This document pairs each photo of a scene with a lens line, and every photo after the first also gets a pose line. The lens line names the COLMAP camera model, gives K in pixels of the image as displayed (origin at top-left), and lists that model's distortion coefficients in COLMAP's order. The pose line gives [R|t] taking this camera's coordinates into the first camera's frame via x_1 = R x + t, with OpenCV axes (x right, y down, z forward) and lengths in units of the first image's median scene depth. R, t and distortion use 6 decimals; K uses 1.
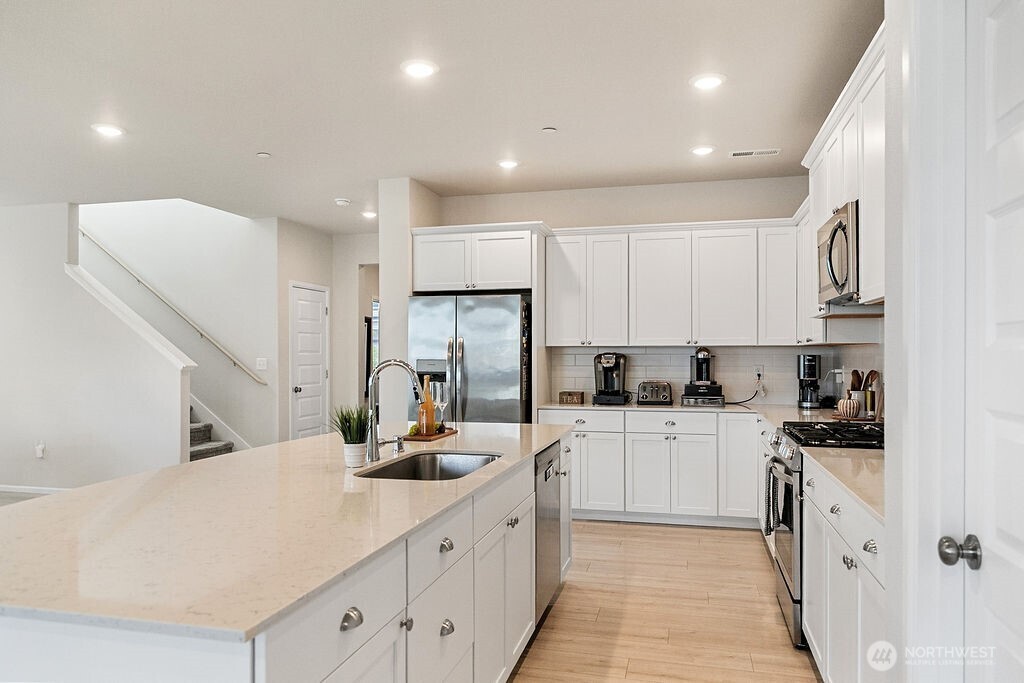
lens RADIAL K [[697.9, 0, 506.8], [0, 697.9, 353.5], [0, 0, 1]] dist [0.003820, 0.000926]
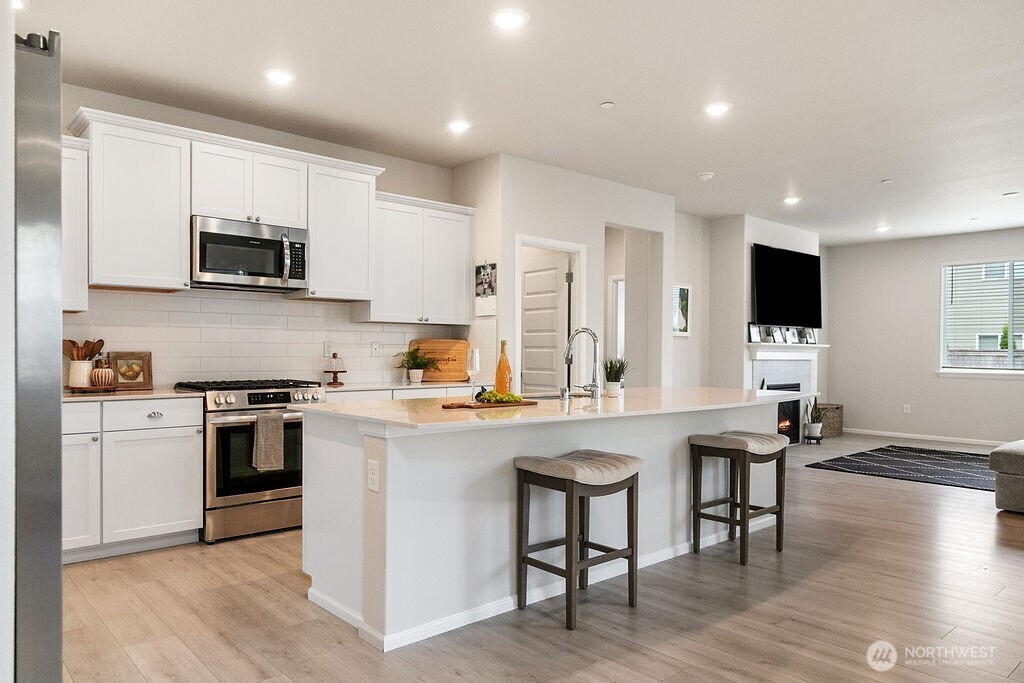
lens RADIAL K [[697.9, 0, 506.8], [0, 697.9, 353.5], [0, 0, 1]] dist [0.003820, 0.000926]
pose [[-0.826279, -0.003618, 0.563249, -0.413388], [-0.003310, 0.999993, 0.001567, 0.030233], [-0.563251, -0.000570, -0.826285, 1.117773]]
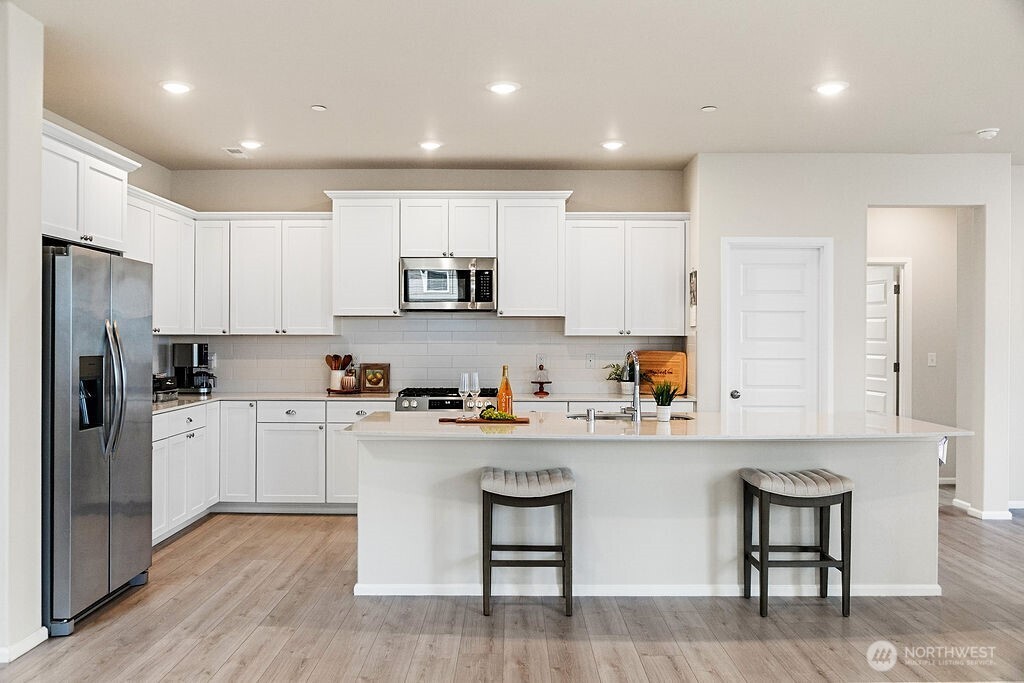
lens RADIAL K [[861.4, 0, 507.2], [0, 861.4, 343.9], [0, 0, 1]] dist [-0.002499, 0.005541]
pose [[-0.244274, -0.006756, 0.969683, -0.899266], [-0.002909, 0.999976, 0.006234, -0.006531], [-0.969702, -0.001298, -0.244288, 0.825742]]
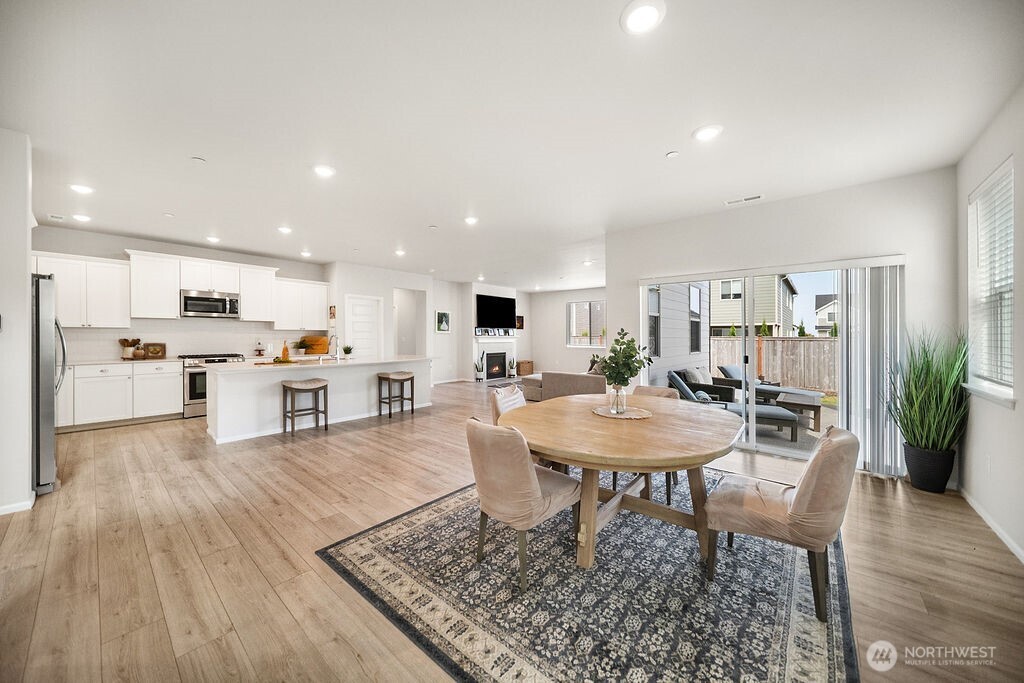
lens RADIAL K [[359.4, 0, 509.5], [0, 359.4, 337.2], [0, 0, 1]] dist [0.000133, 0.000046]
pose [[-0.897116, -0.002691, 0.441788, -0.958092], [-0.001020, 0.999991, 0.004021, 0.008532], [-0.441795, 0.003157, -0.897111, 1.170800]]
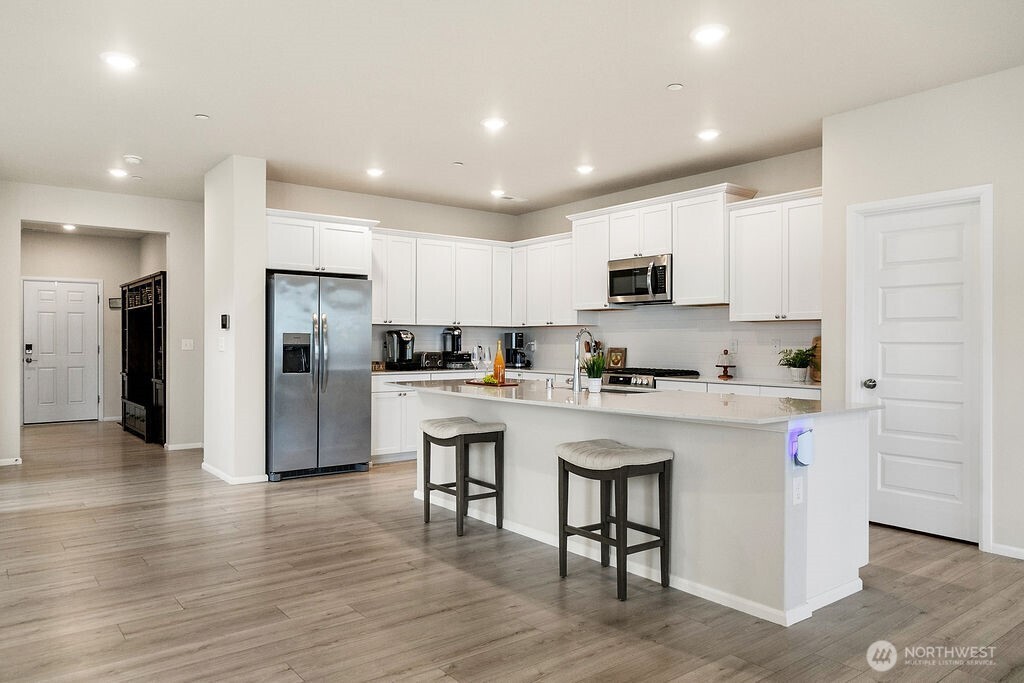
lens RADIAL K [[697.9, 0, 506.8], [0, 697.9, 353.5], [0, 0, 1]] dist [0.003820, 0.000926]
pose [[0.618673, -0.011281, 0.785568, -0.756438], [-0.003497, 0.999847, 0.017111, 0.020135], [-0.785641, -0.013333, 0.618539, 0.064762]]
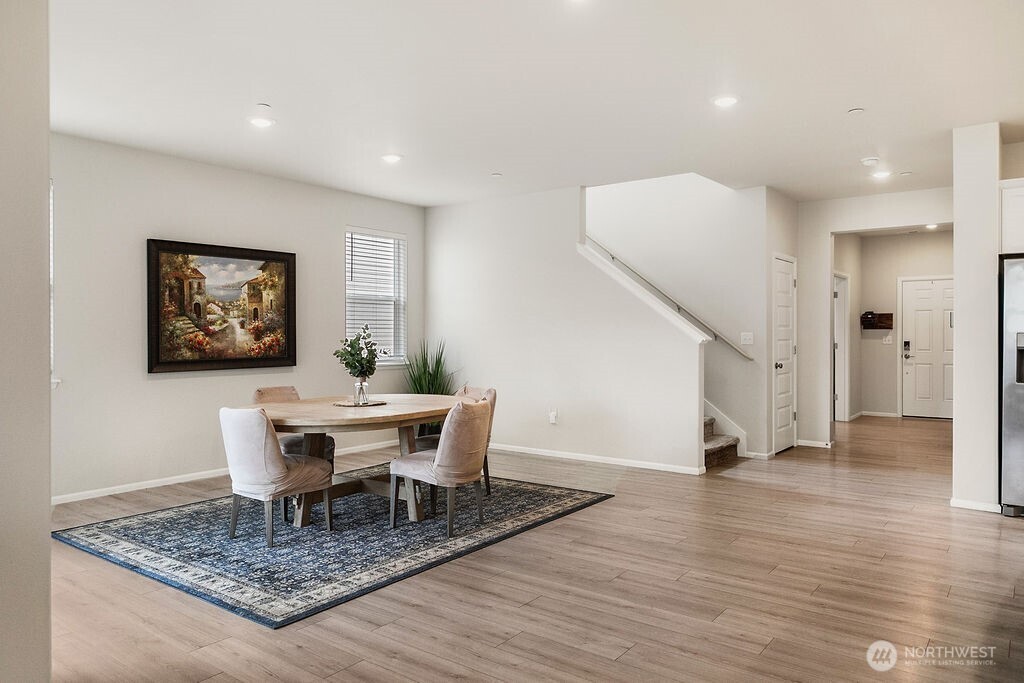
lens RADIAL K [[697.9, 0, 506.8], [0, 697.9, 353.5], [0, 0, 1]] dist [0.003820, 0.000926]
pose [[0.923275, 0.012693, -0.383930, -0.373203], [-0.001226, 0.999546, 0.030095, 0.008841], [0.384138, -0.027315, 0.922871, -0.033745]]
